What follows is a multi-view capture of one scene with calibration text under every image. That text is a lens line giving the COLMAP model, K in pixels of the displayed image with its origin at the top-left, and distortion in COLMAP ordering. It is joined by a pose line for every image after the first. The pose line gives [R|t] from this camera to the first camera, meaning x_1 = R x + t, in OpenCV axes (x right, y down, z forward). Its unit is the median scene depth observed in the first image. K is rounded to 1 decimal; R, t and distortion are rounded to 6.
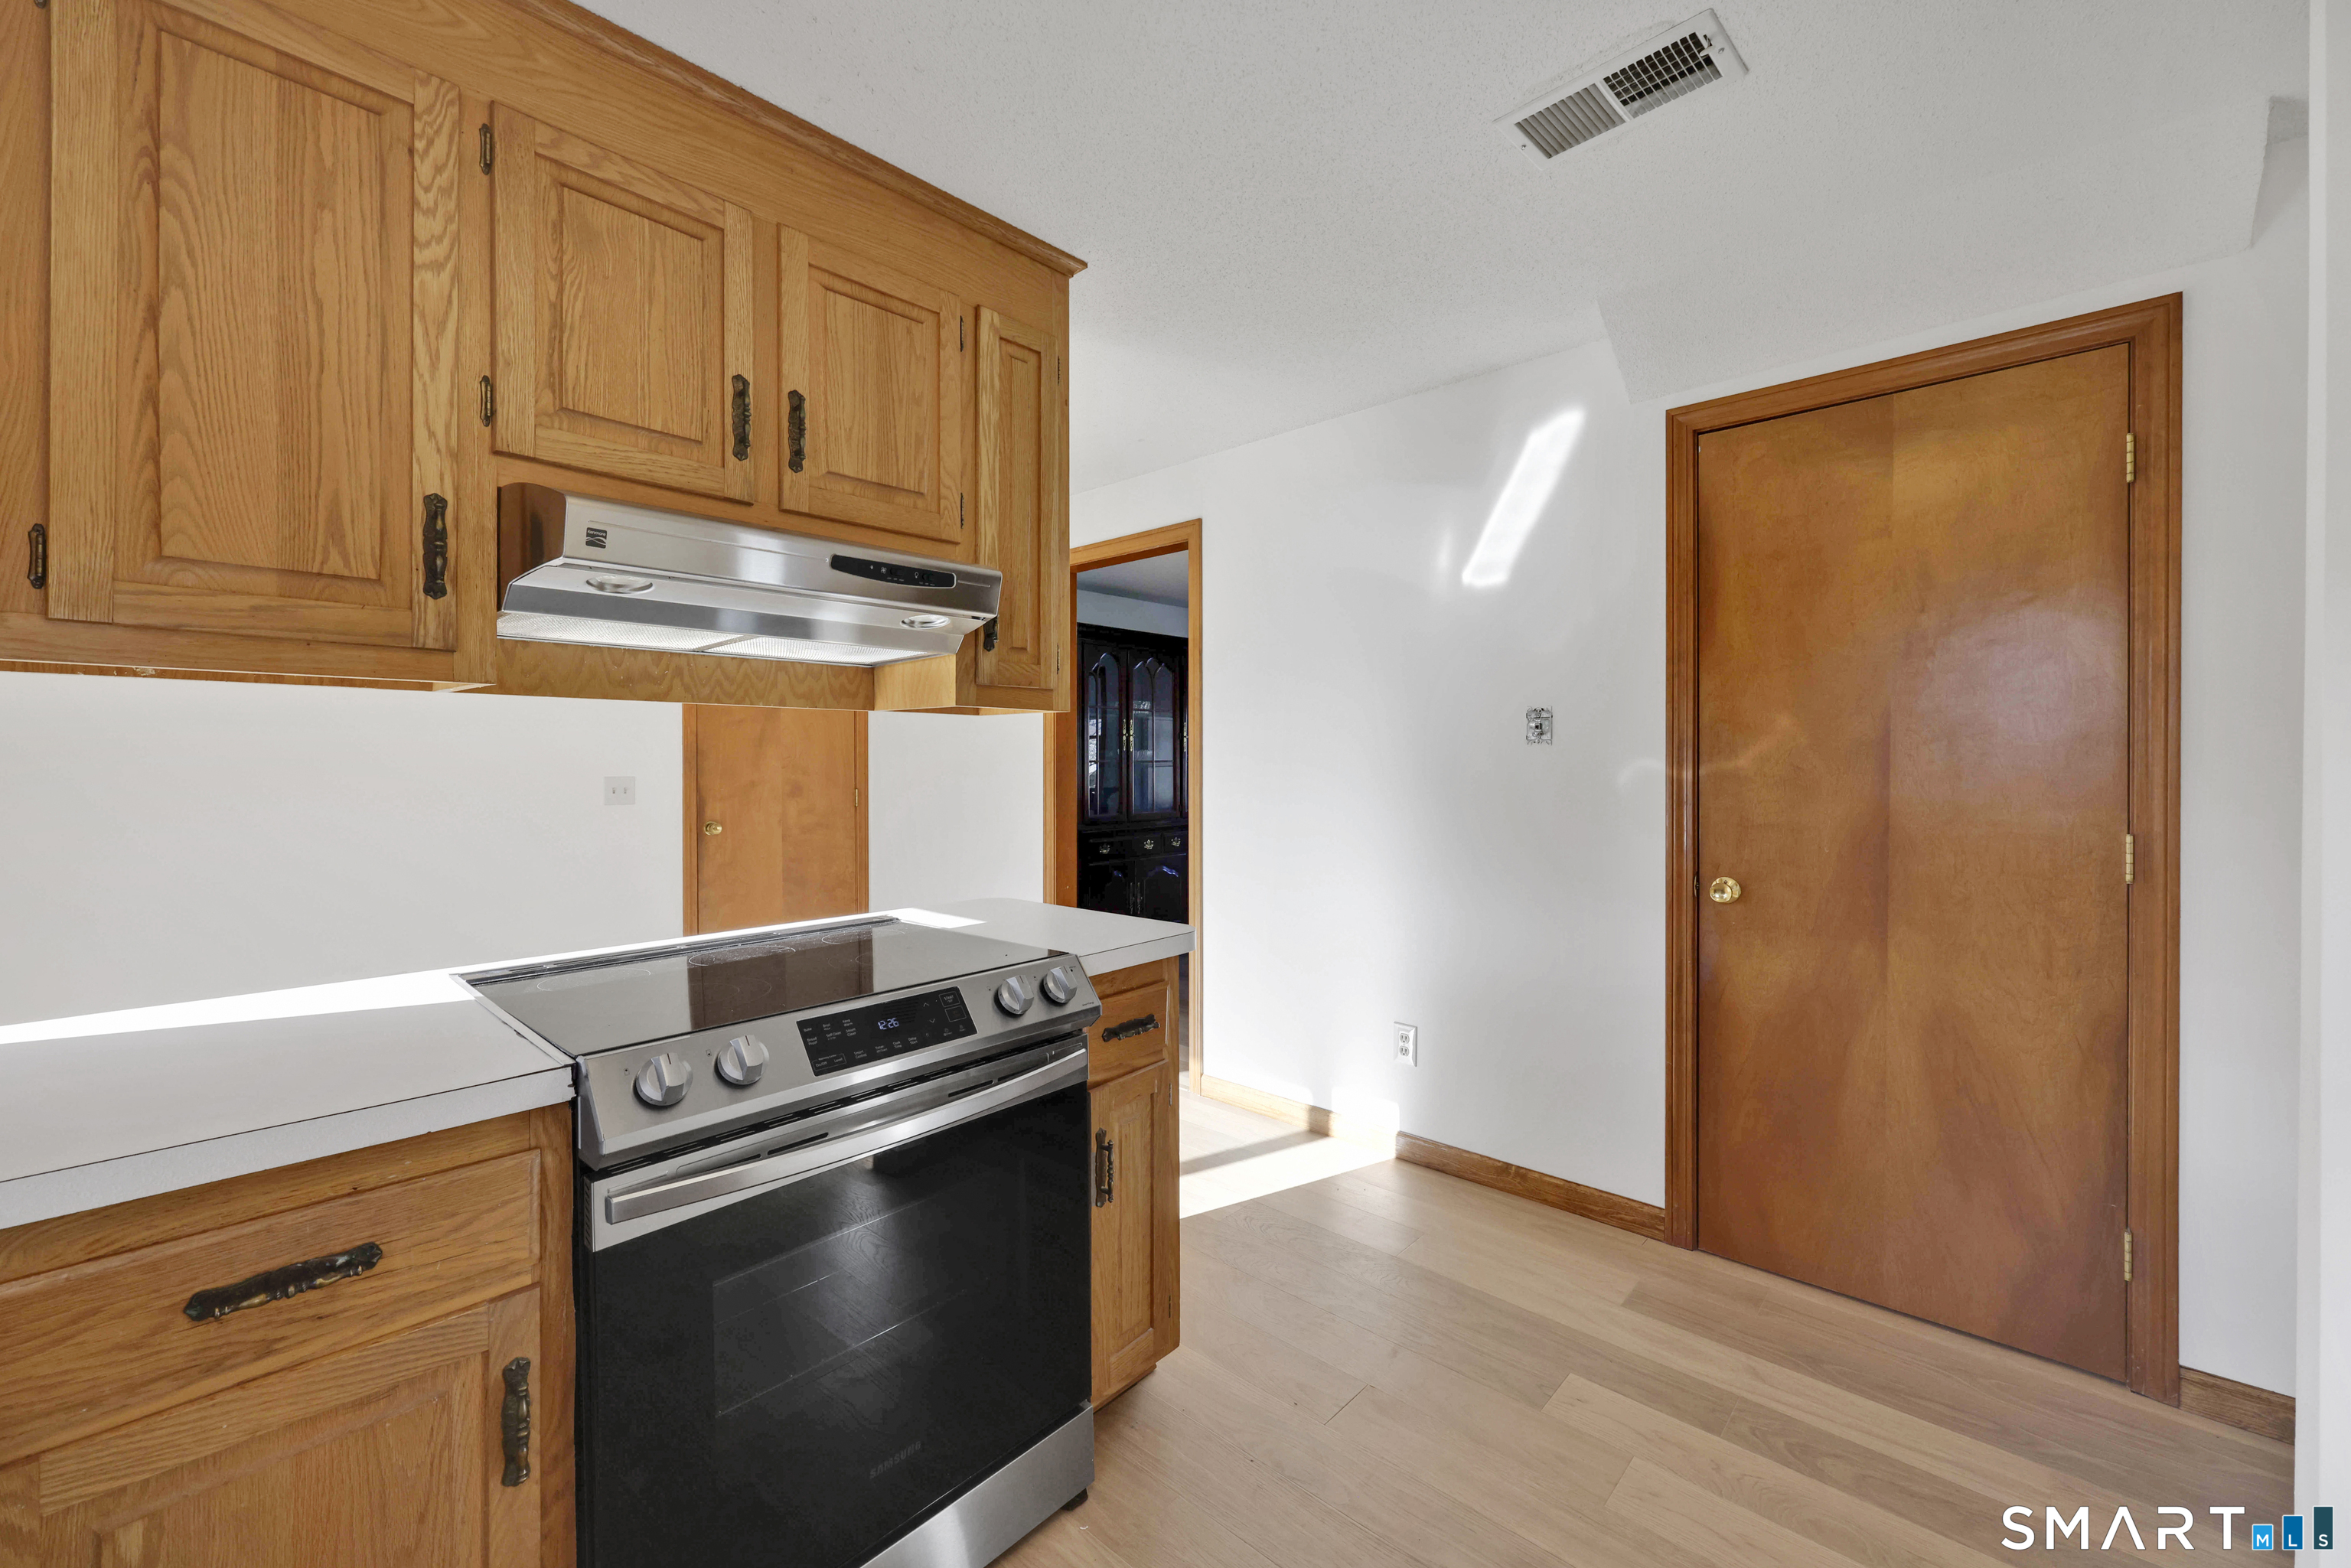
lens RADIAL K [[921.8, 0, 1172.0], [0, 921.8, 774.8], [0, 0, 1]] dist [-0.022594, 0.000122]
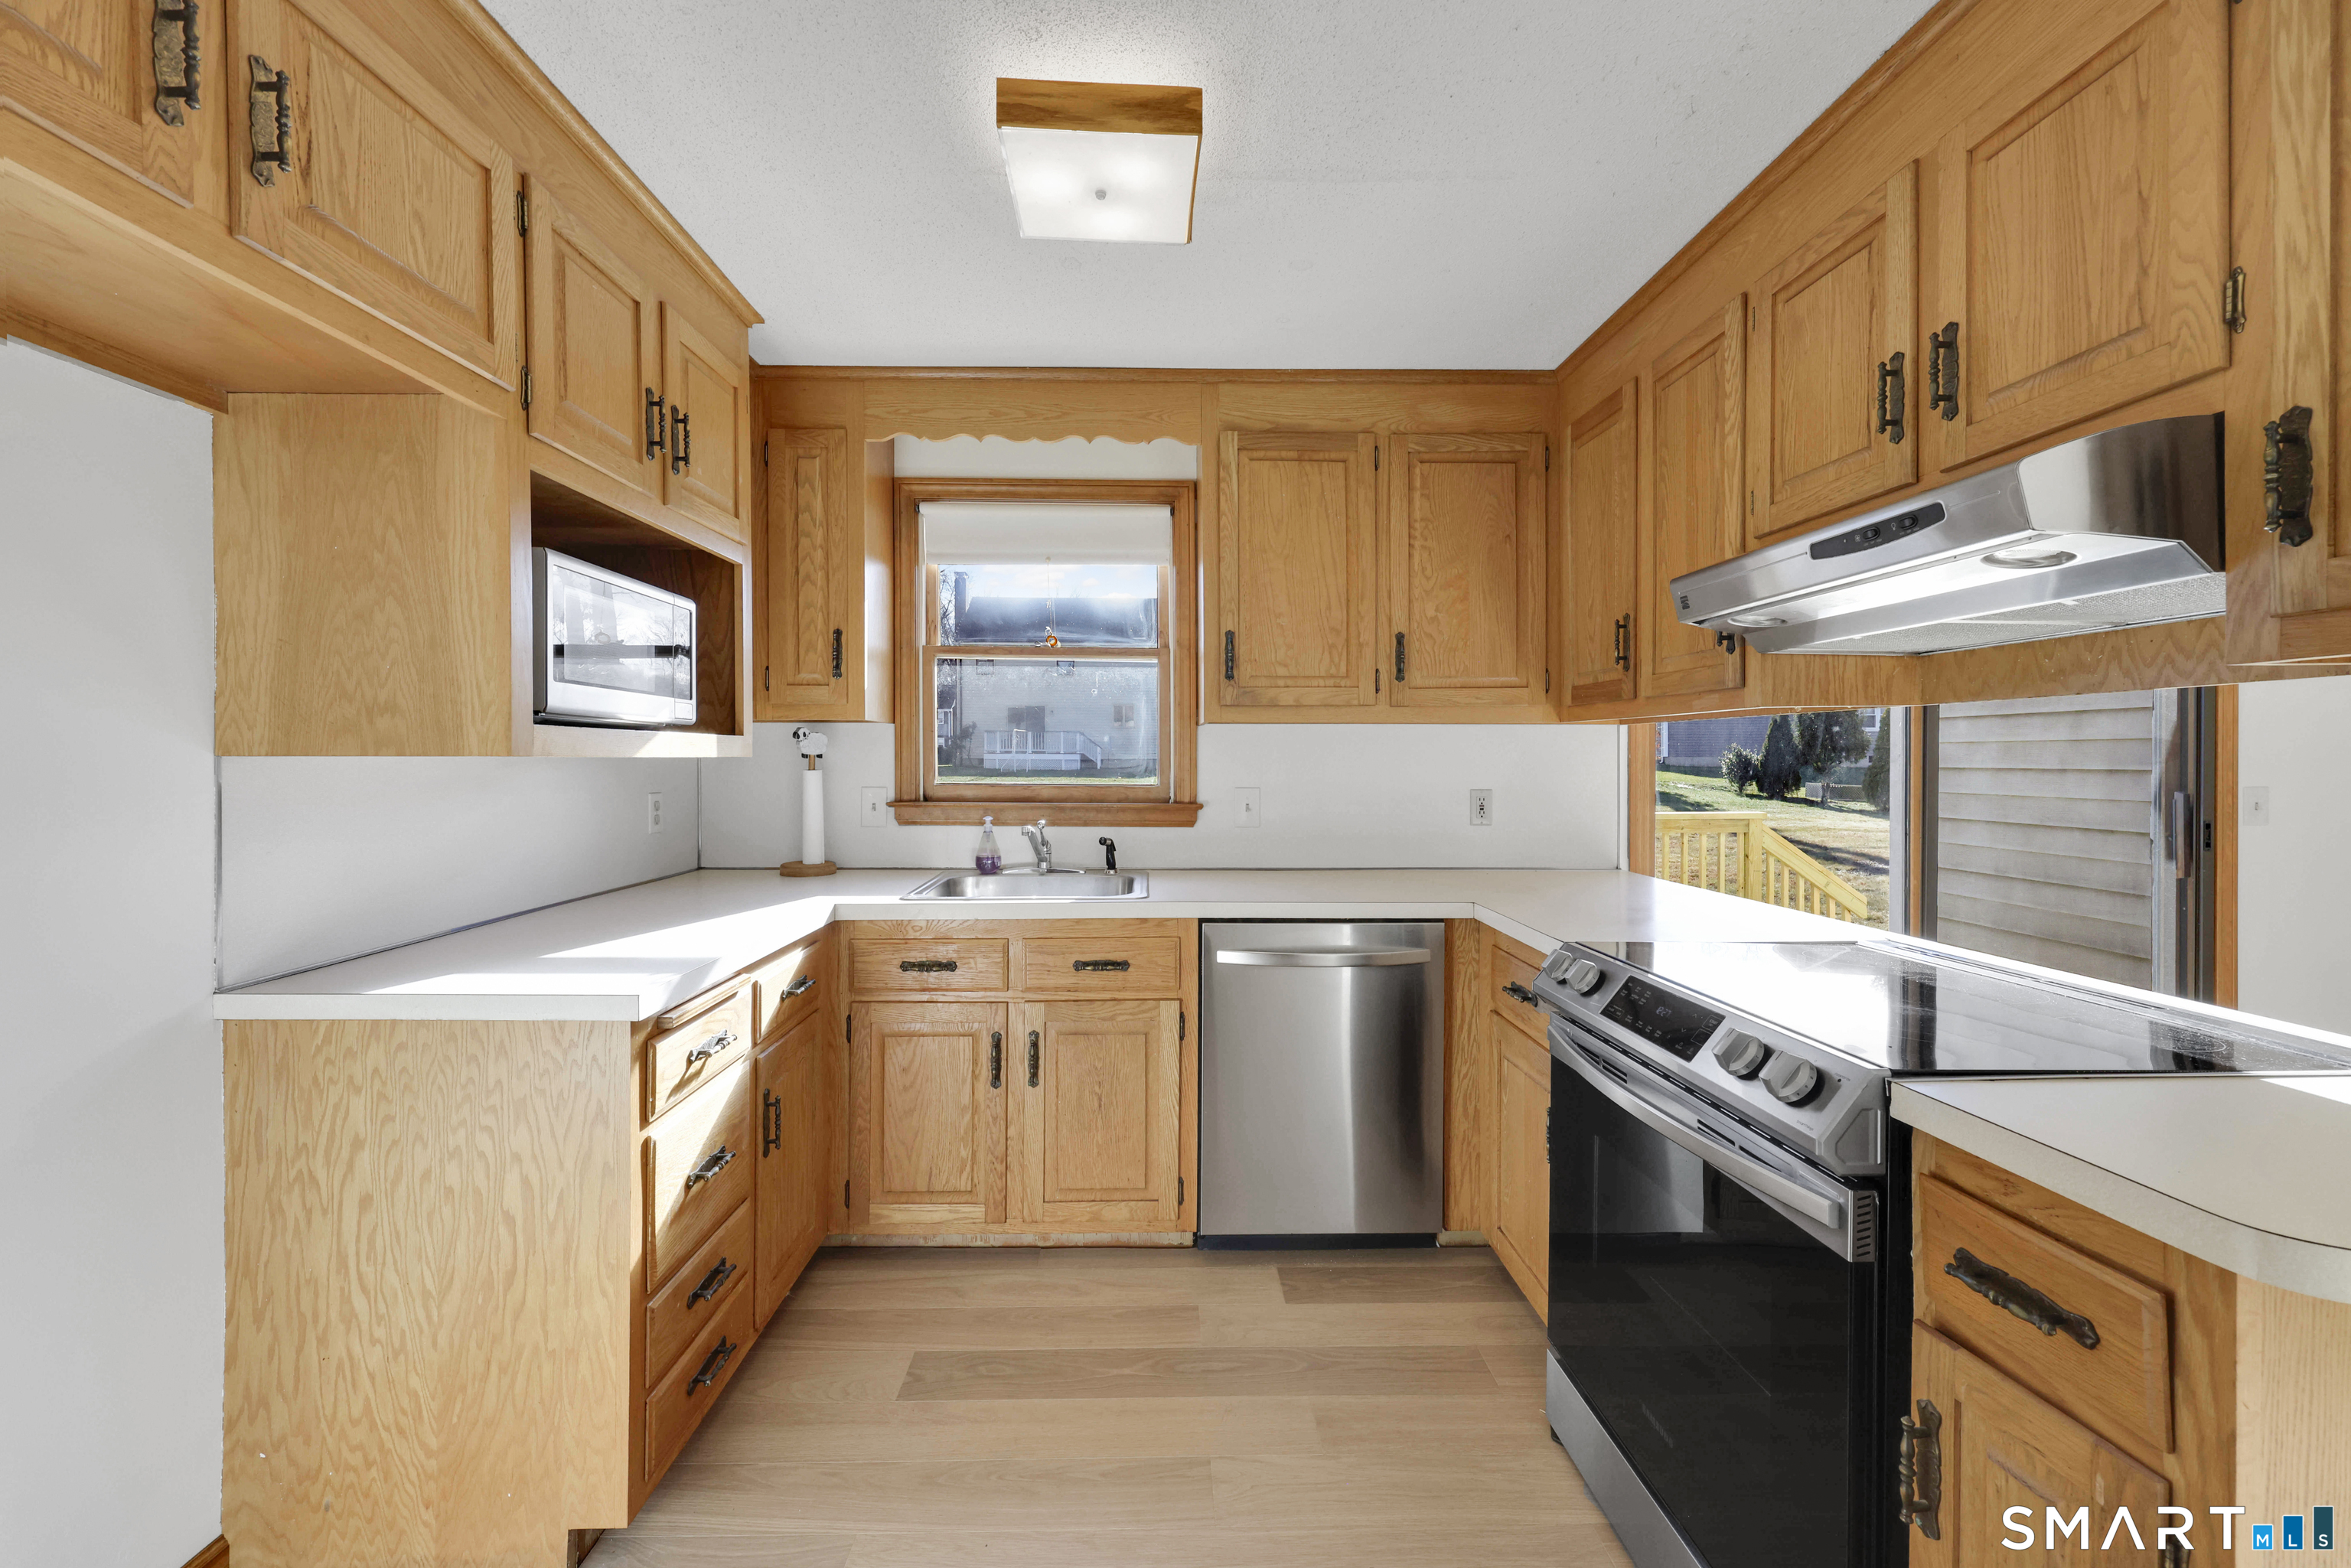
lens RADIAL K [[921.8, 0, 1172.0], [0, 921.8, 774.8], [0, 0, 1]] dist [-0.022594, 0.000122]
pose [[-0.716612, 0.010534, -0.697393, 0.678656], [-0.008725, 0.999672, 0.024066, -0.020038], [0.697418, 0.023331, -0.716285, 1.104175]]
